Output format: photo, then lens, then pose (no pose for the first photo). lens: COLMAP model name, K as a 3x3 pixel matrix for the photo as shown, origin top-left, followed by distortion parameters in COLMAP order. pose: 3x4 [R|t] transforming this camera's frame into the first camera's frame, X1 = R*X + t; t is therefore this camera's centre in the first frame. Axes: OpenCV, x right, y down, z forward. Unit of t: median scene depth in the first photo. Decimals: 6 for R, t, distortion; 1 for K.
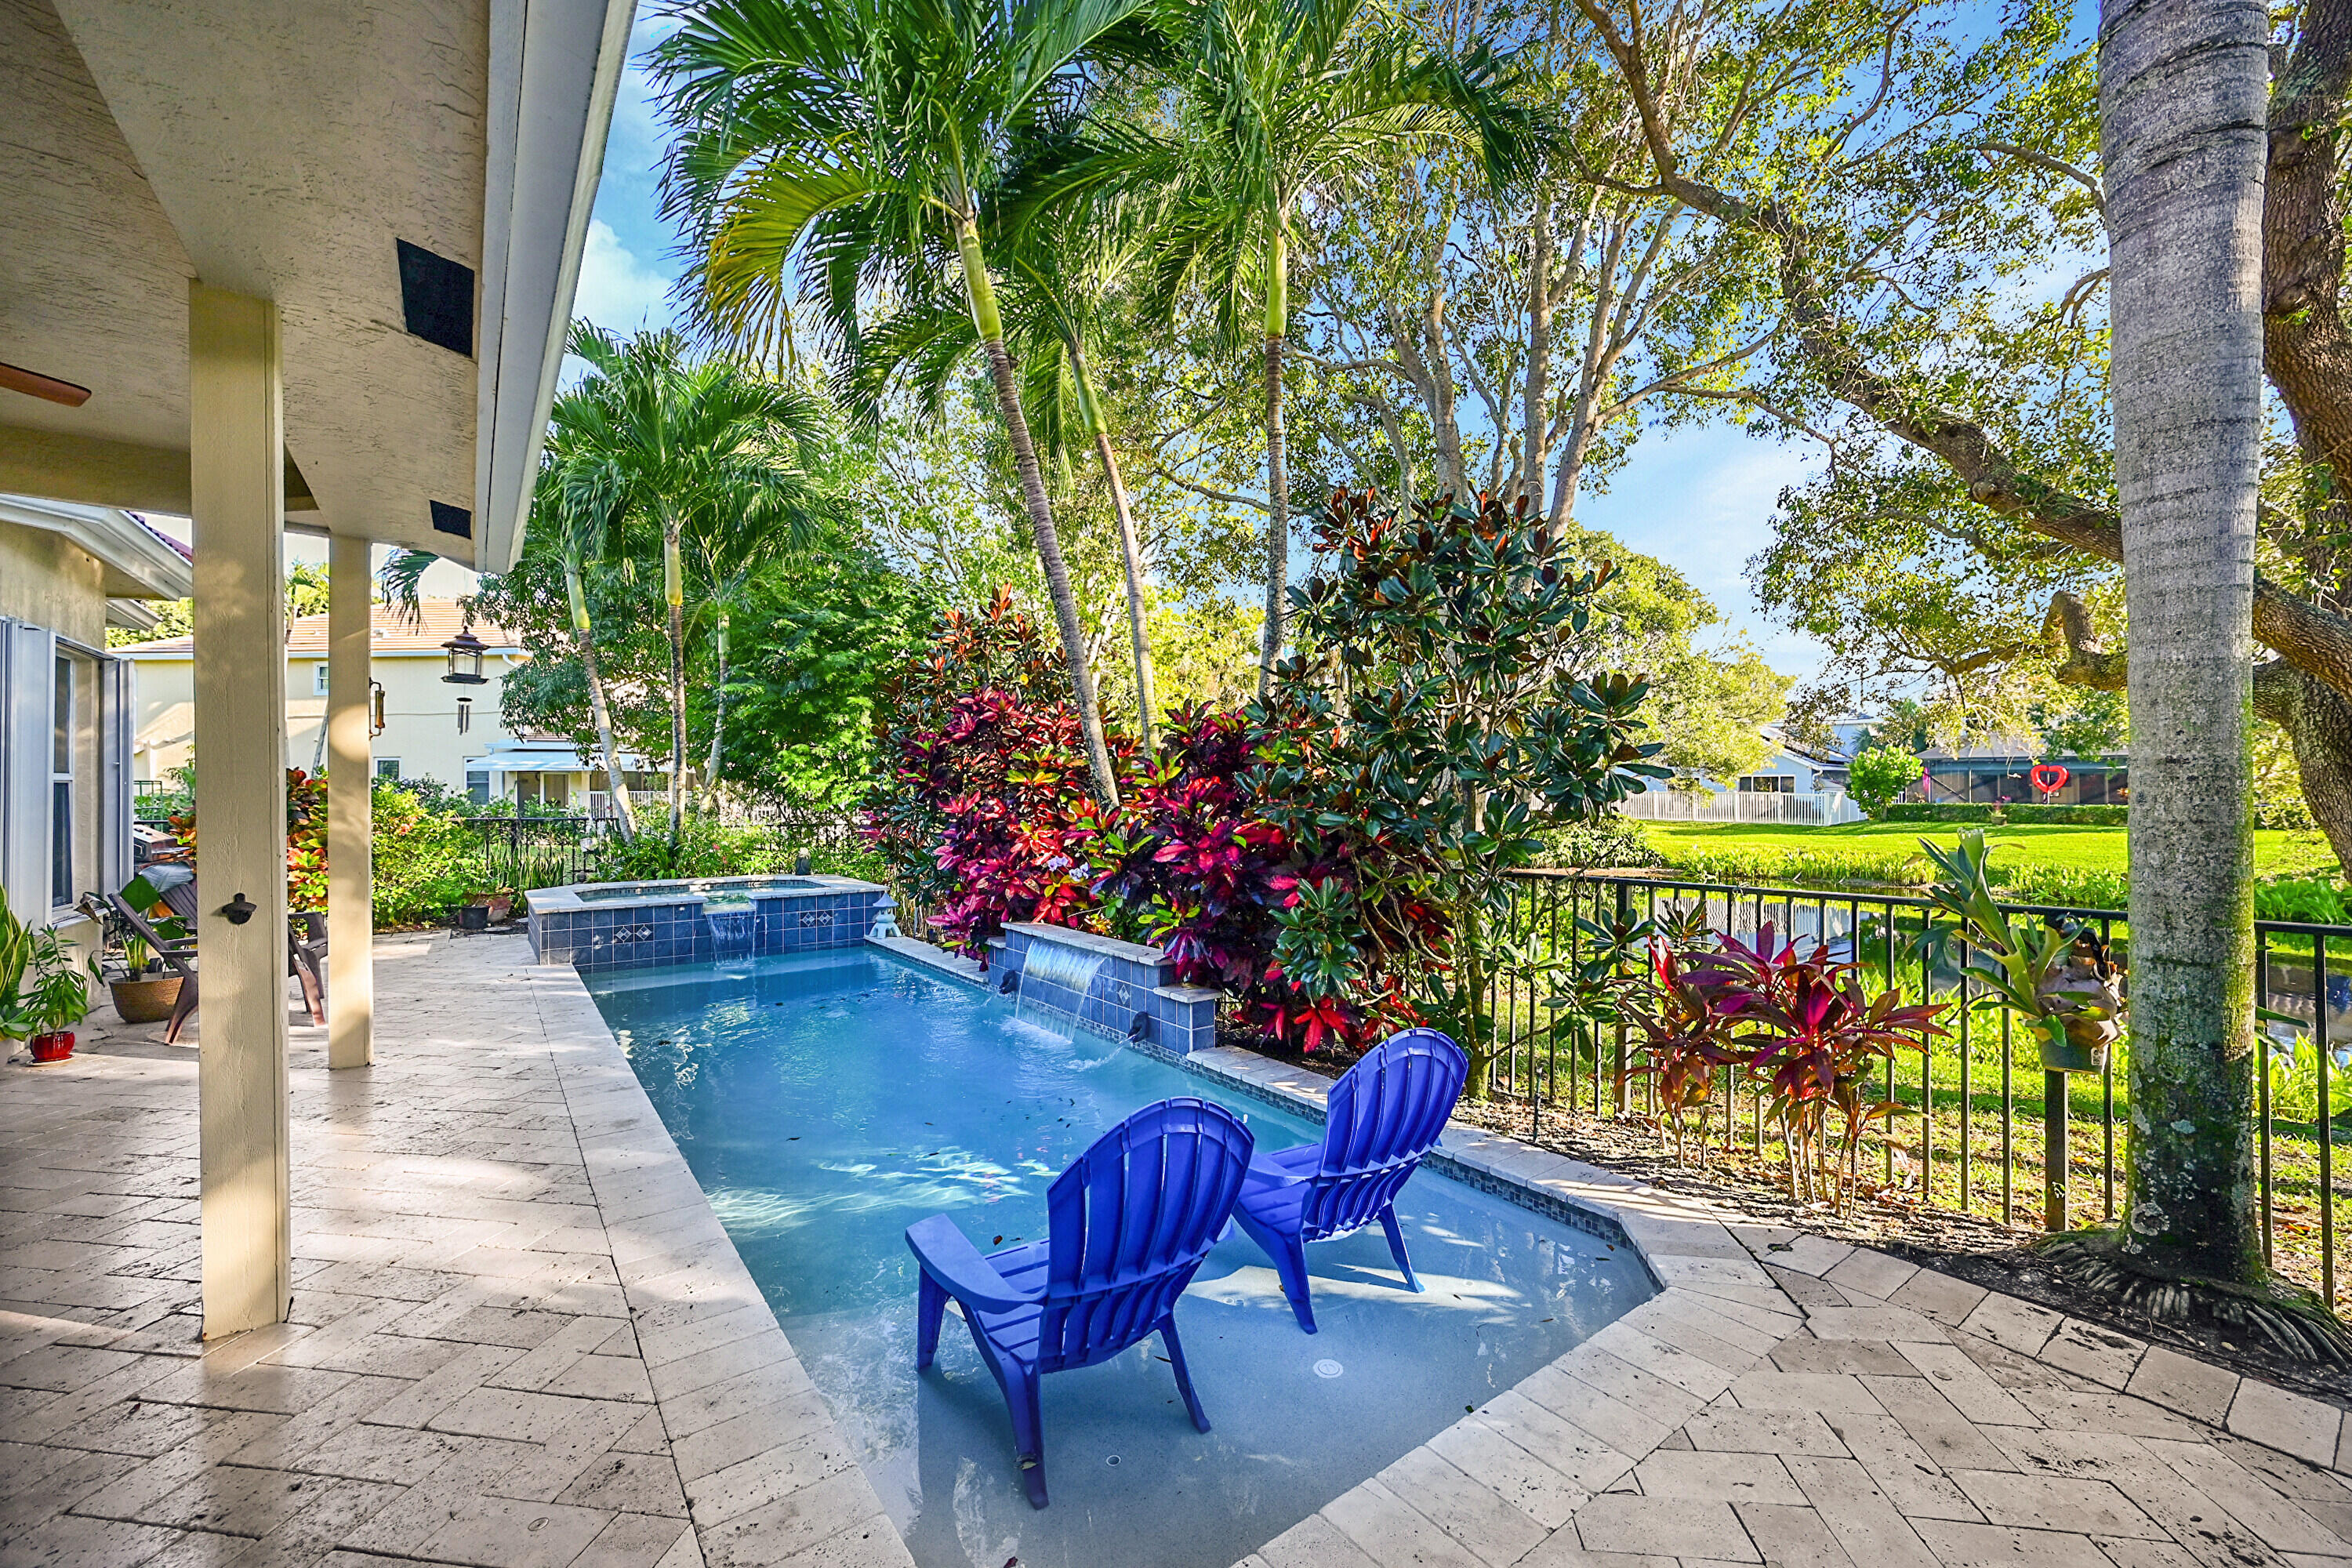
lens RADIAL K [[956.4, 0, 1176.0], [0, 956.4, 784.0], [0, 0, 1]] dist [0.000829, -0.000192]
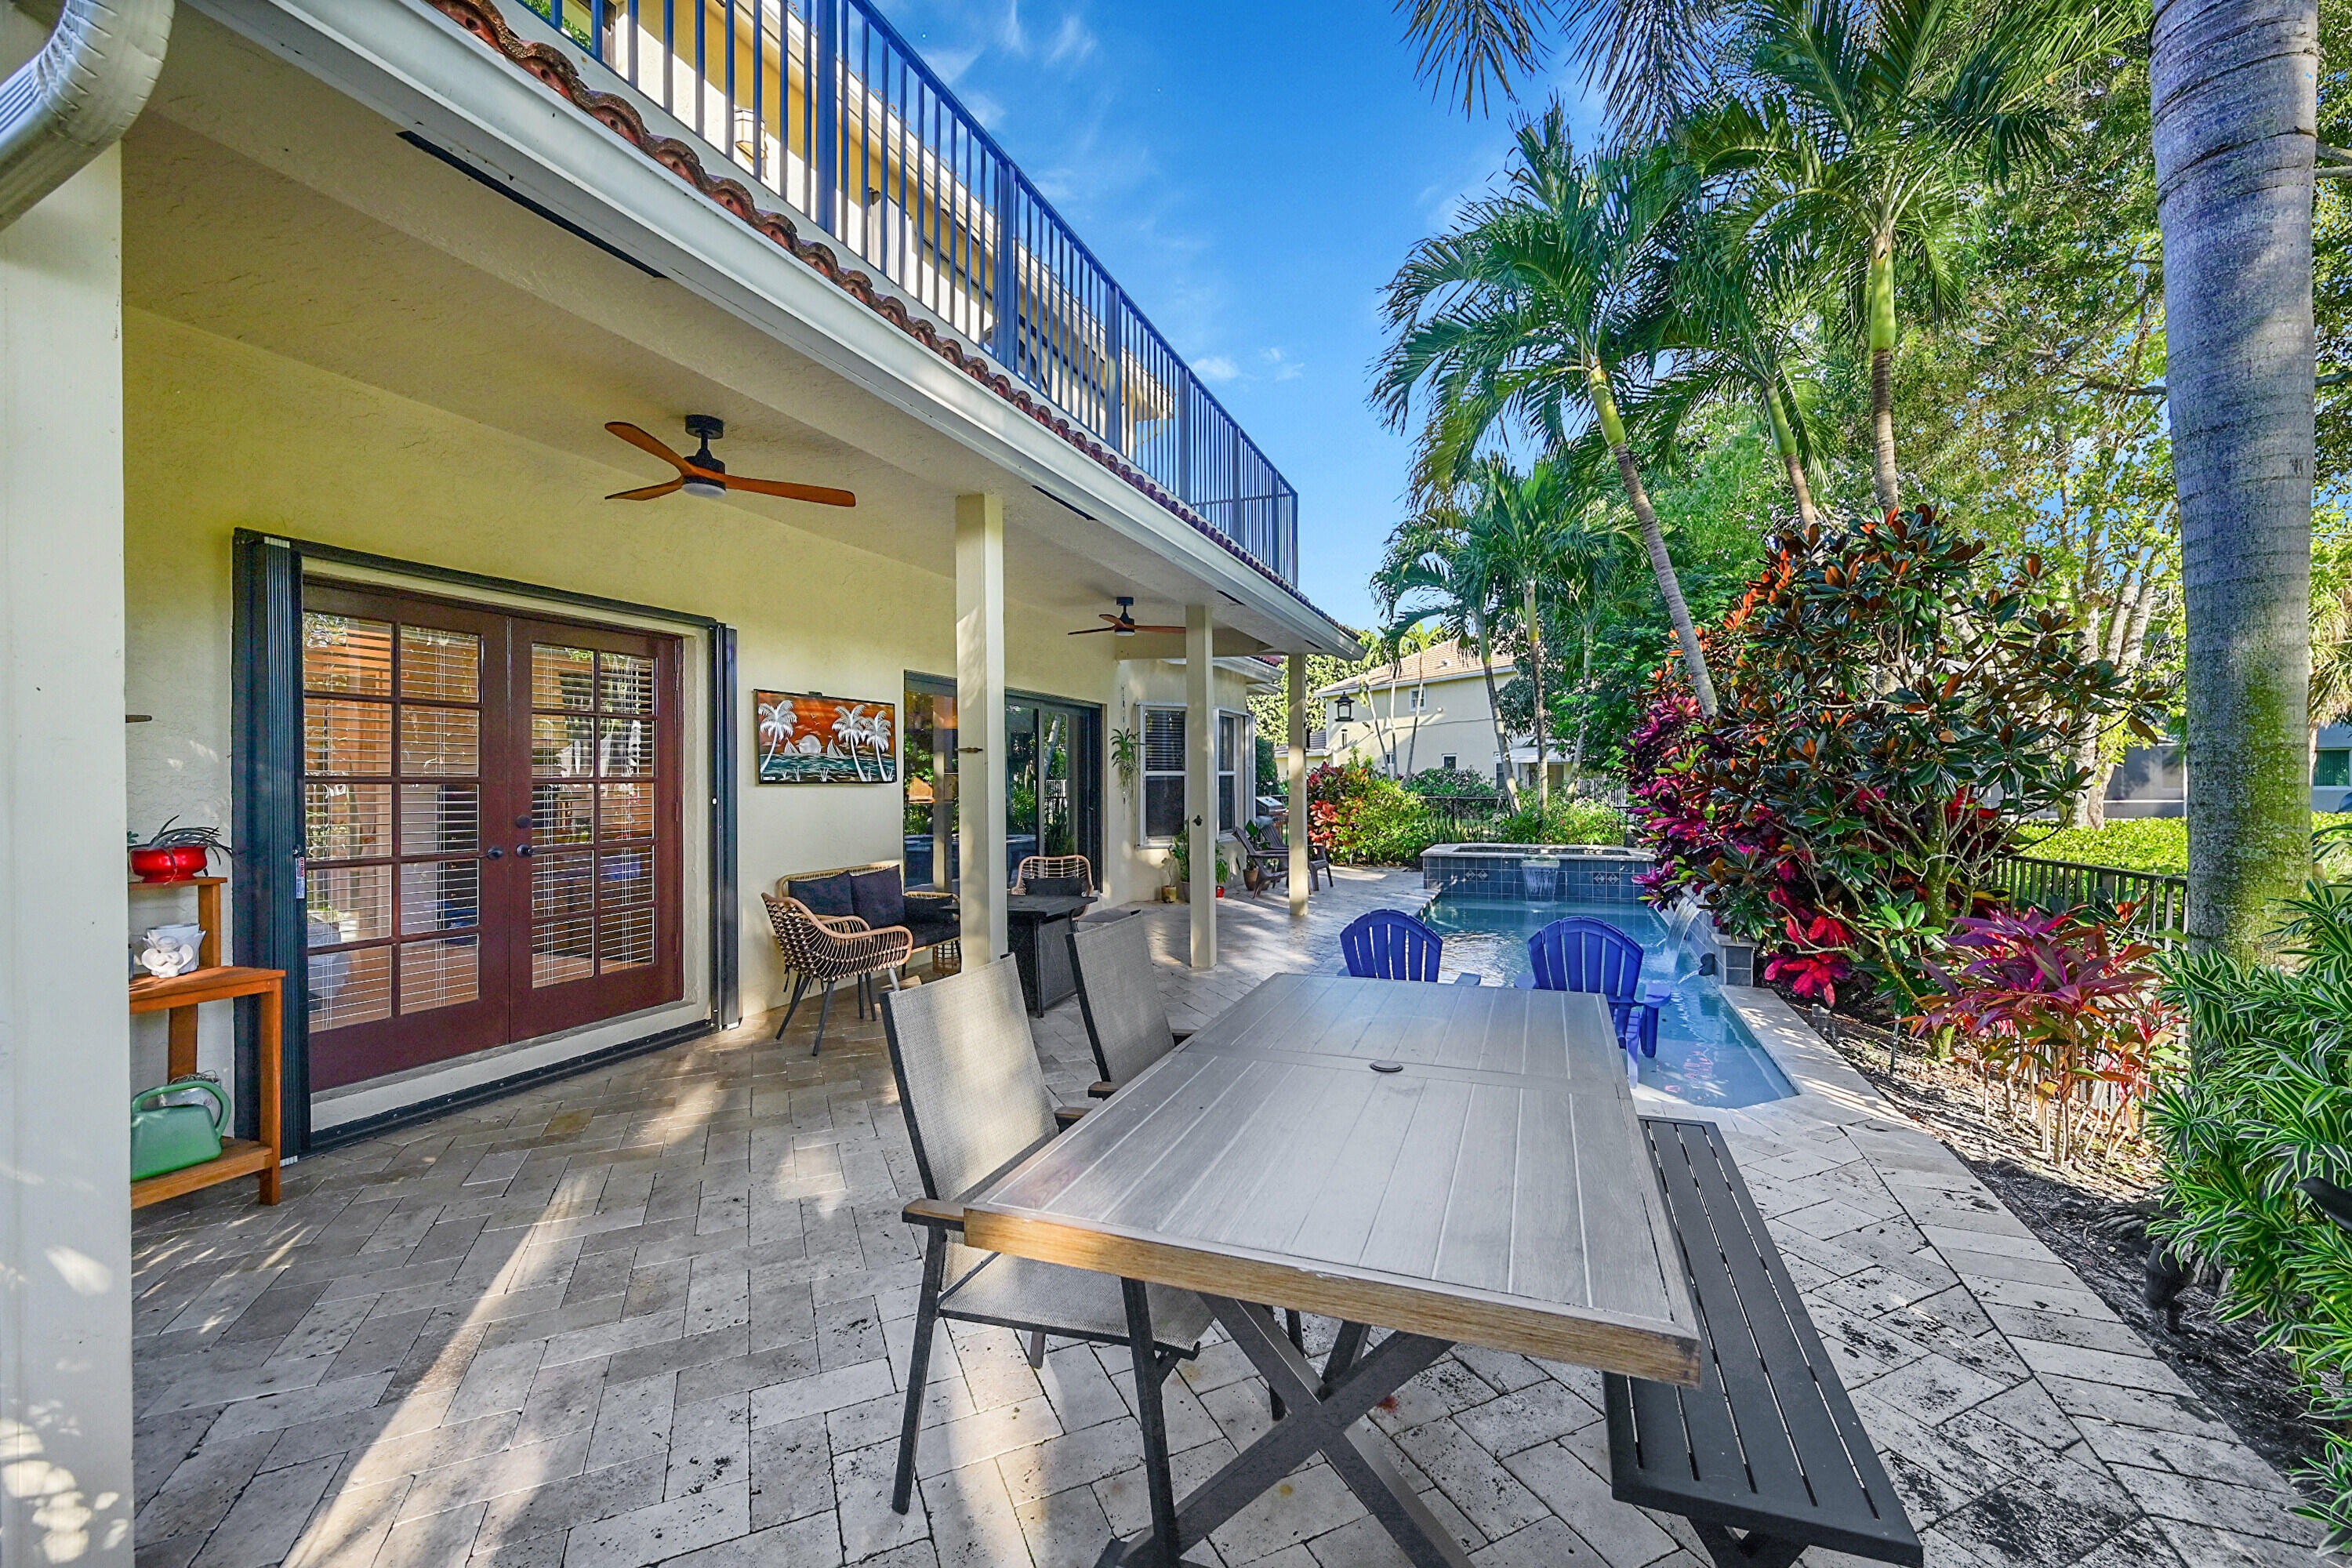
lens RADIAL K [[956.4, 0, 1176.0], [0, 956.4, 784.0], [0, 0, 1]] dist [0.000829, -0.000192]
pose [[0.522670, 0.004487, -0.852523, 0.601307], [0.003715, 0.999965, 0.007541, 0.002003], [0.852527, -0.007109, 0.522635, -0.234167]]
